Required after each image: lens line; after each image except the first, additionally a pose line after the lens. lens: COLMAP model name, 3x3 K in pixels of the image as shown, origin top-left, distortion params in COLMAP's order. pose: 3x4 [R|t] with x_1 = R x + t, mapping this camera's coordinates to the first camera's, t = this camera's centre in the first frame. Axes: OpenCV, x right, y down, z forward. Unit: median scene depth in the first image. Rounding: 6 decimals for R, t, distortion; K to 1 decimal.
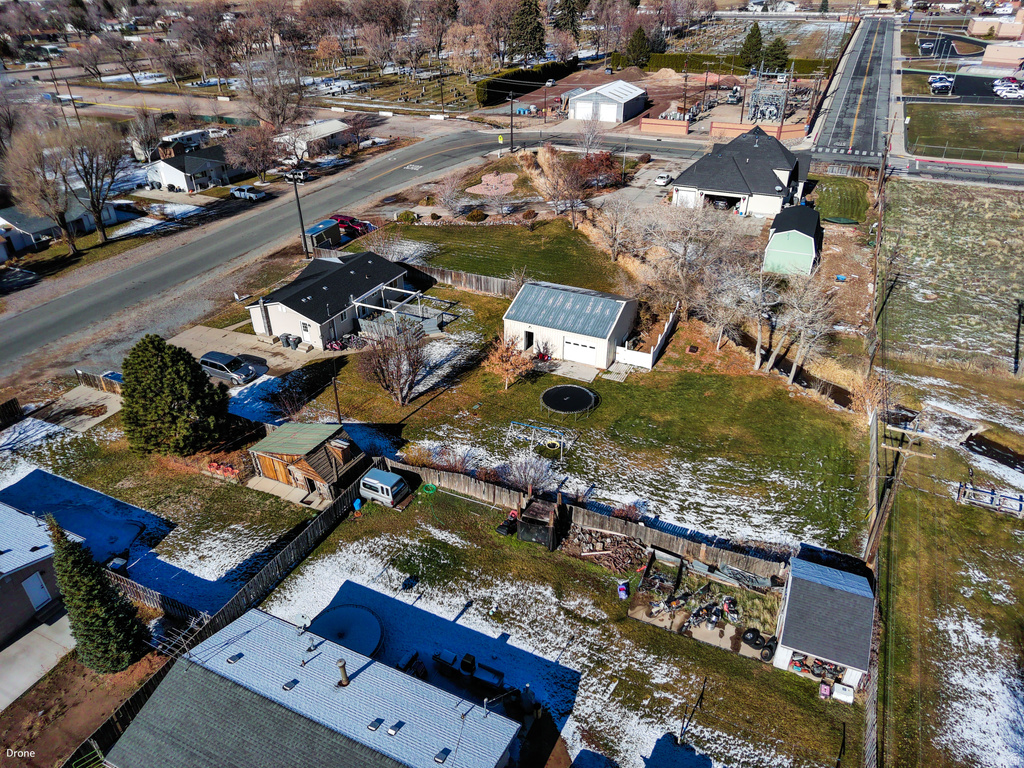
lens RADIAL K [[688.5, 0, 510.9], [0, 688.5, 381.5], [0, 0, 1]] dist [0.038638, -0.031038]
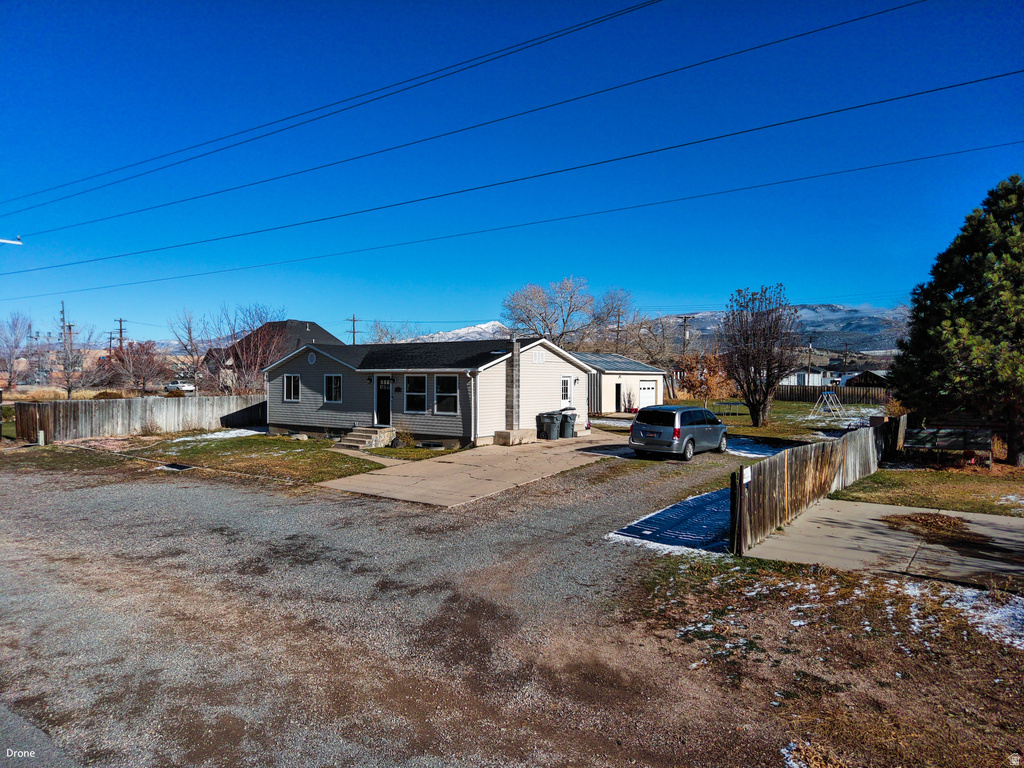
lens RADIAL K [[688.5, 0, 510.9], [0, 688.5, 381.5], [0, 0, 1]] dist [0.038638, -0.031038]
pose [[0.209599, 0.000944, 0.977787, -0.810089], [0.501494, 0.858352, -0.108329, -0.050373], [-0.839388, 0.513060, 0.179436, 0.961297]]
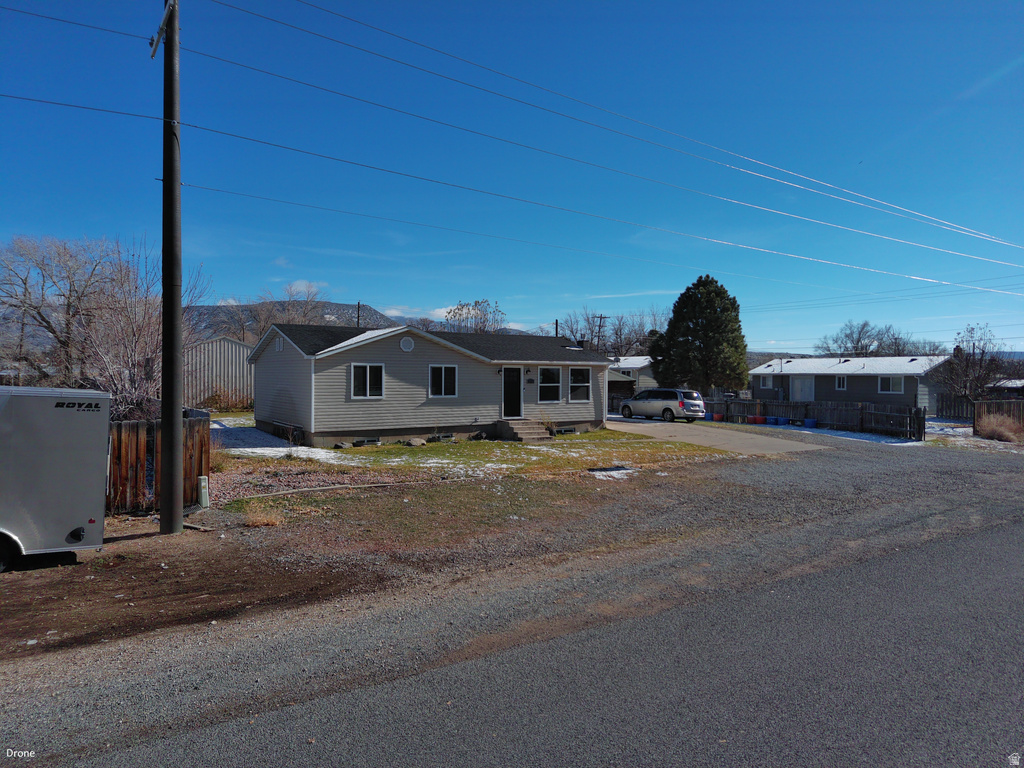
lens RADIAL K [[688.5, 0, 510.9], [0, 688.5, 381.5], [0, 0, 1]] dist [0.038638, -0.031038]
pose [[-0.856661, -0.005659, 0.515848, -0.600953], [0.264836, 0.853292, 0.449171, -0.351506], [-0.442711, 0.521403, -0.729483, 1.465178]]
